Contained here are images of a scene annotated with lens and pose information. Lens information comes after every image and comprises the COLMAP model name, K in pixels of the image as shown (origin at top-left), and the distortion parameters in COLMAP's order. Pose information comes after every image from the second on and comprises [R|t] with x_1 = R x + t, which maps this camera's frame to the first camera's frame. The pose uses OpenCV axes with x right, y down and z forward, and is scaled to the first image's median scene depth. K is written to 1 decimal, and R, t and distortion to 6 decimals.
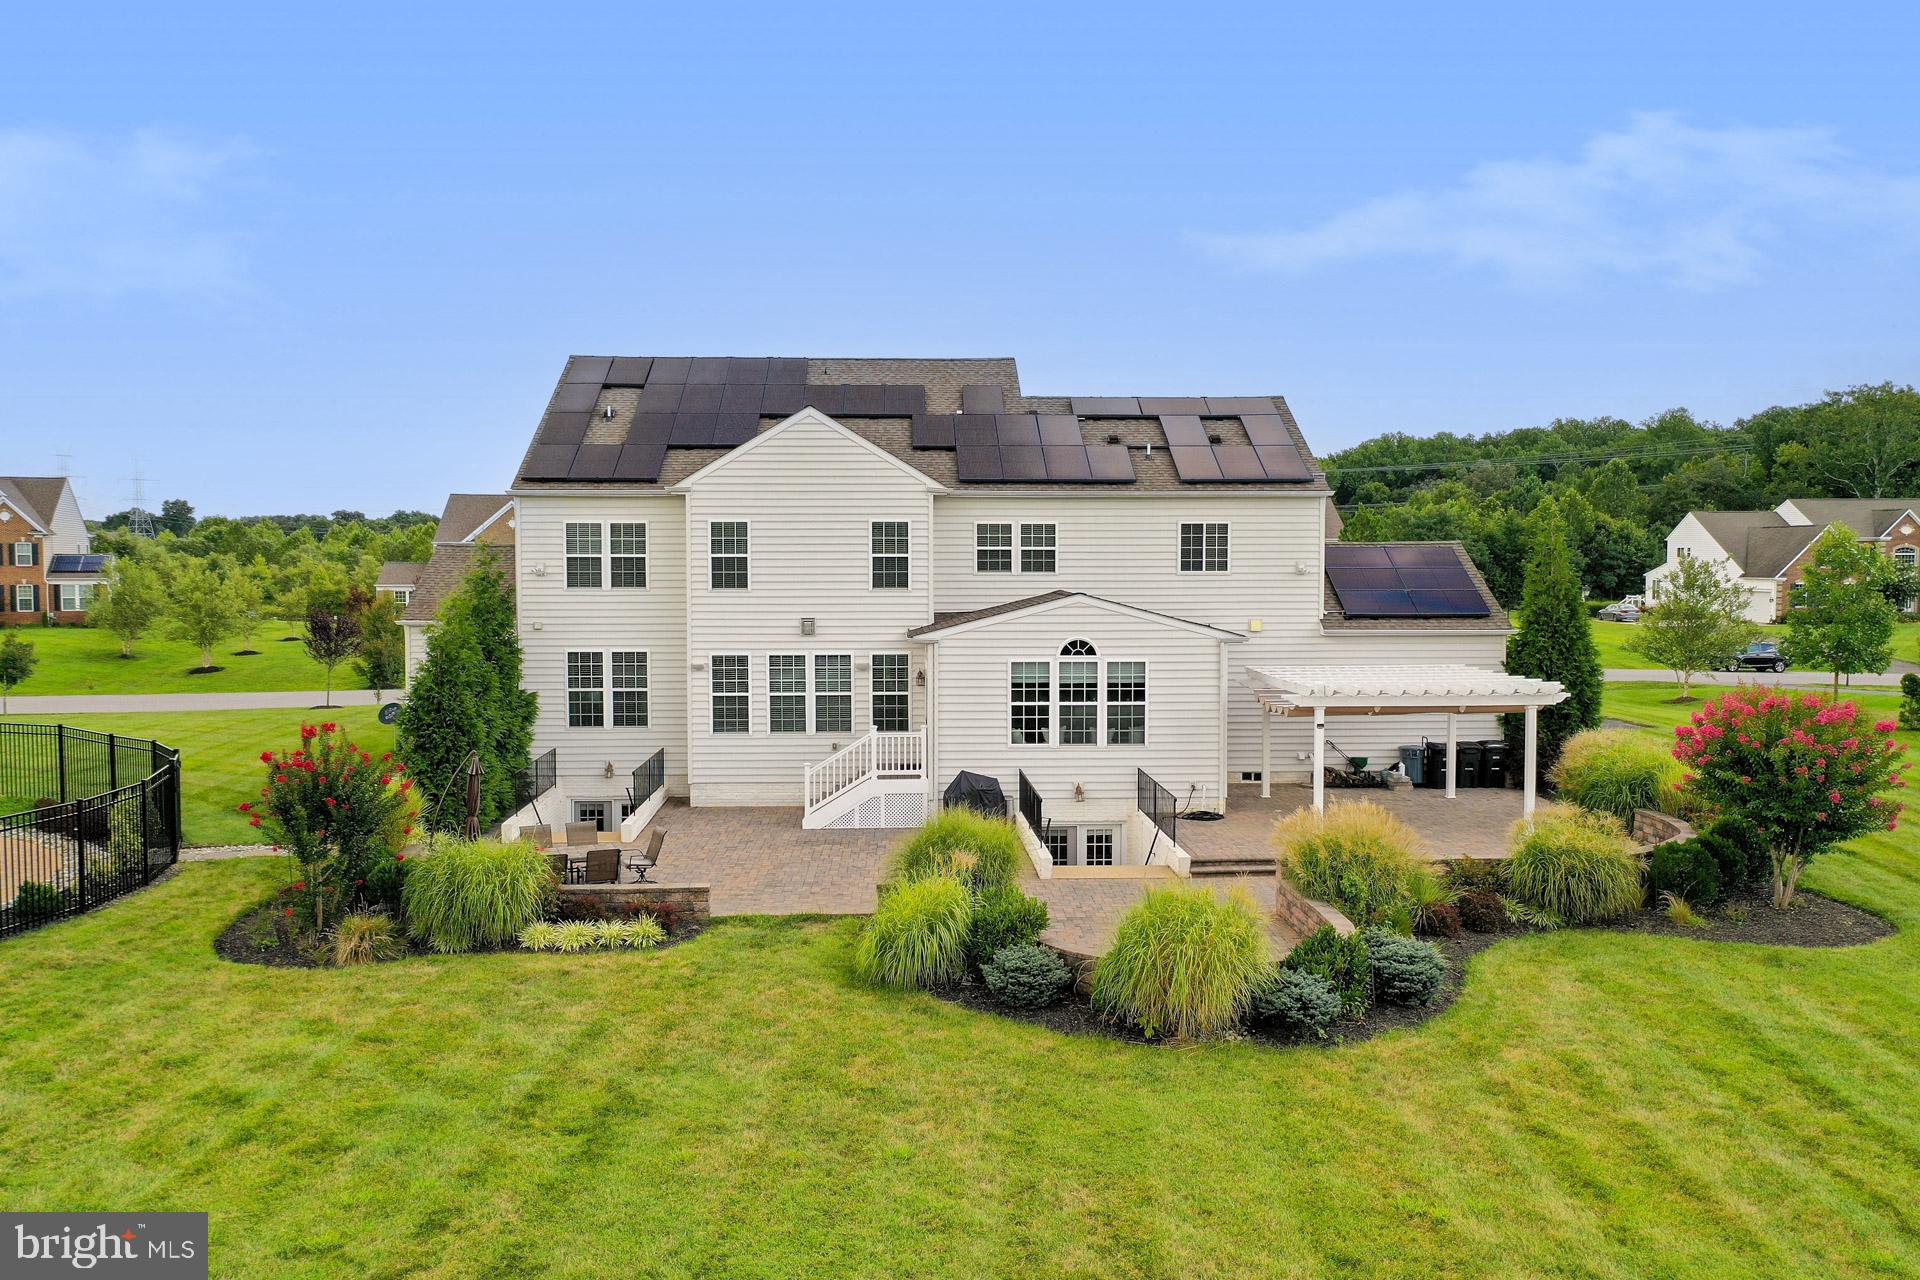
lens RADIAL K [[1477.9, 0, 951.1], [0, 1477.9, 712.2], [0, 0, 1]] dist [-0.000750, 0.013285]
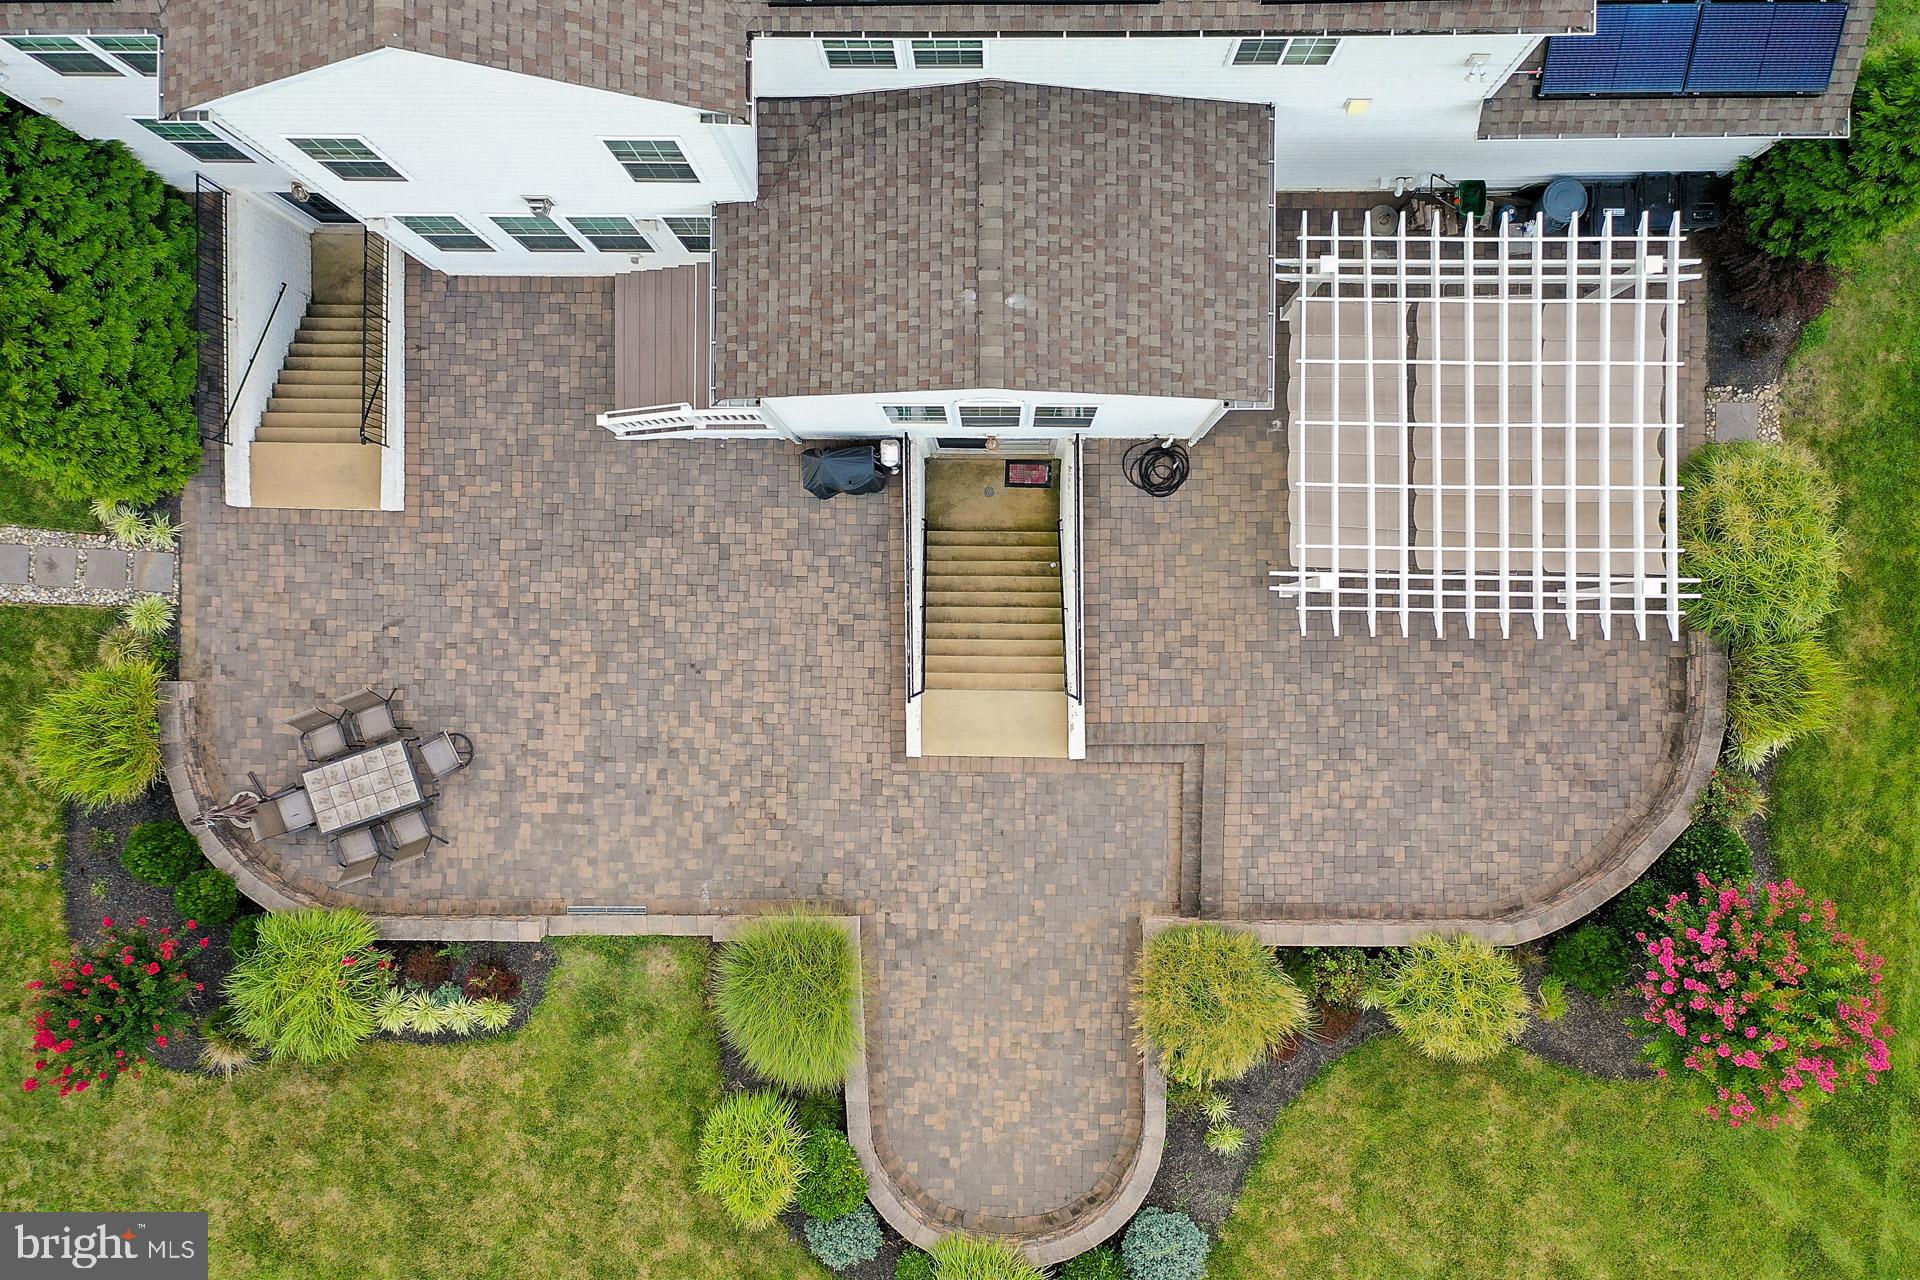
lens RADIAL K [[1477.9, 0, 950.0], [0, 1477.9, 644.6], [0, 0, 1]] dist [-0.000750, 0.013285]
pose [[0.998241, 0.047214, -0.035864, 0.090506], [0.029864, 0.122160, 0.992061, -0.599118], [0.051221, -0.991387, 0.120535, 0.771699]]
